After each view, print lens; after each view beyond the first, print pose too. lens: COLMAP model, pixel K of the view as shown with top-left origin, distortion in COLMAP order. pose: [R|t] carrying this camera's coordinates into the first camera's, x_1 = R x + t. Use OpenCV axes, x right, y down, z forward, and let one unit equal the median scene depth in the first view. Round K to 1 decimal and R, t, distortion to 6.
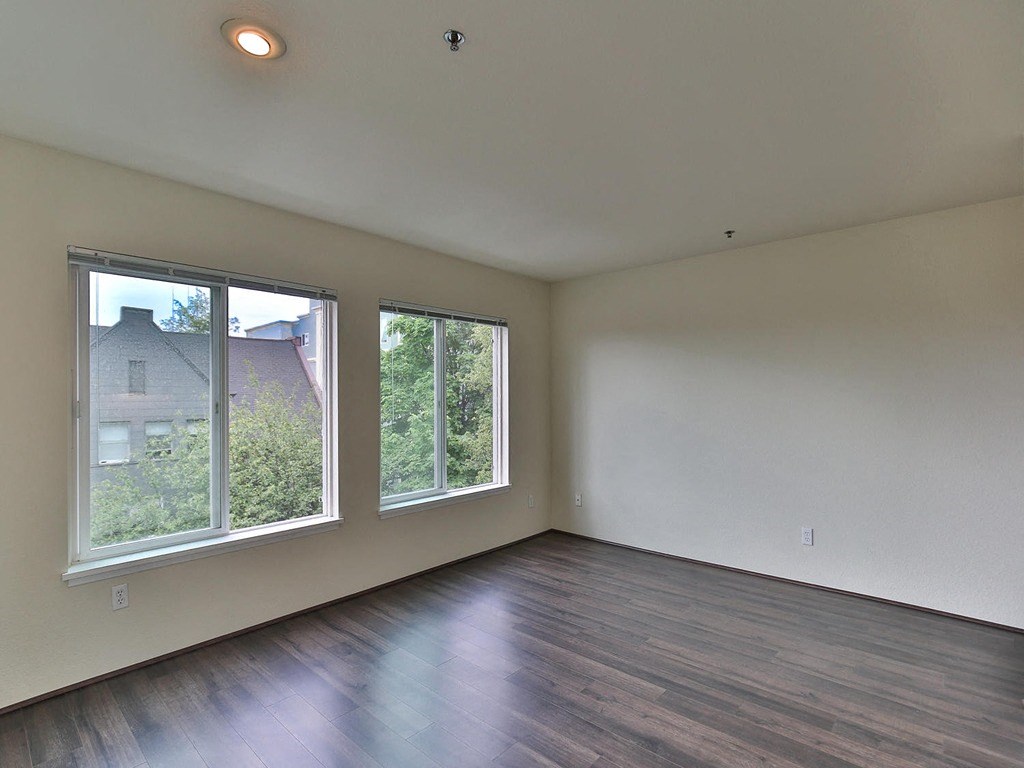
lens RADIAL K [[501.4, 0, 534.7], [0, 501.4, 394.3], [0, 0, 1]] dist [0.000568, 0.000546]
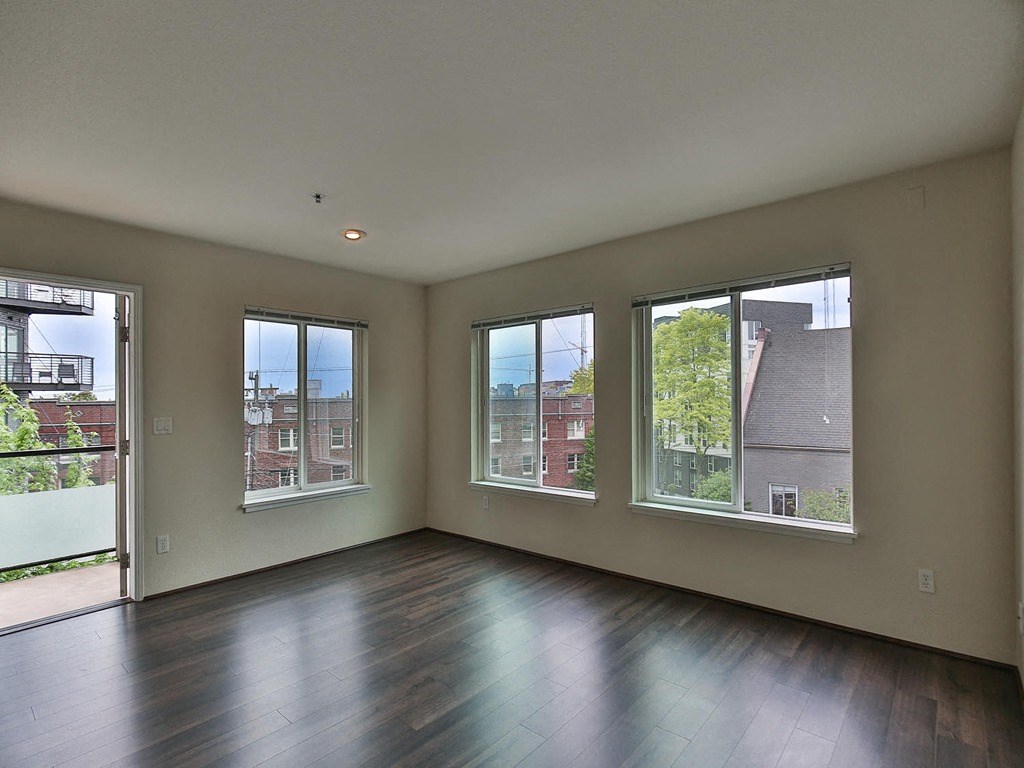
lens RADIAL K [[513.0, 0, 512.0], [0, 513.0, 384.0], [0, 0, 1]] dist [0.003028, 0.001951]
pose [[0.004210, -0.024663, -0.999687, 1.029556], [0.015779, 0.999573, -0.024594, 0.015017], [0.999867, -0.015671, 0.004597, 1.039796]]
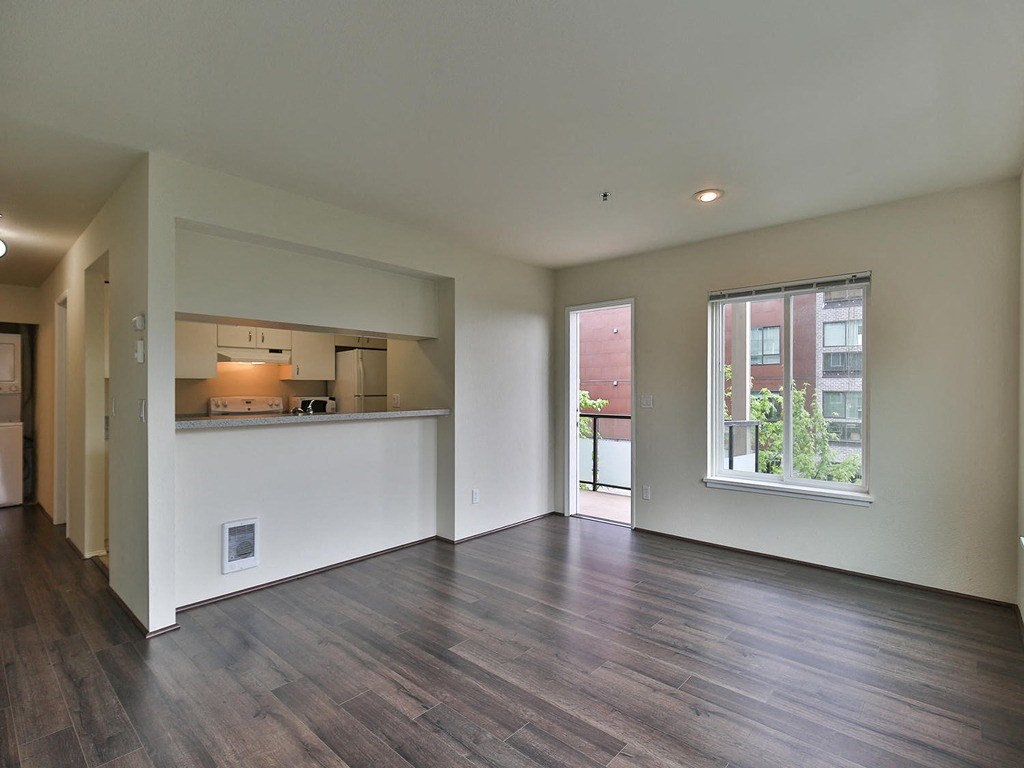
lens RADIAL K [[501.4, 0, 534.7], [0, 501.4, 394.3], [0, 0, 1]] dist [0.000568, 0.000546]
pose [[-0.999991, 0.004247, -0.000837, 0.072200], [0.004250, 0.999983, -0.004028, 0.055580], [0.000819, -0.004031, -0.999992, 1.817267]]
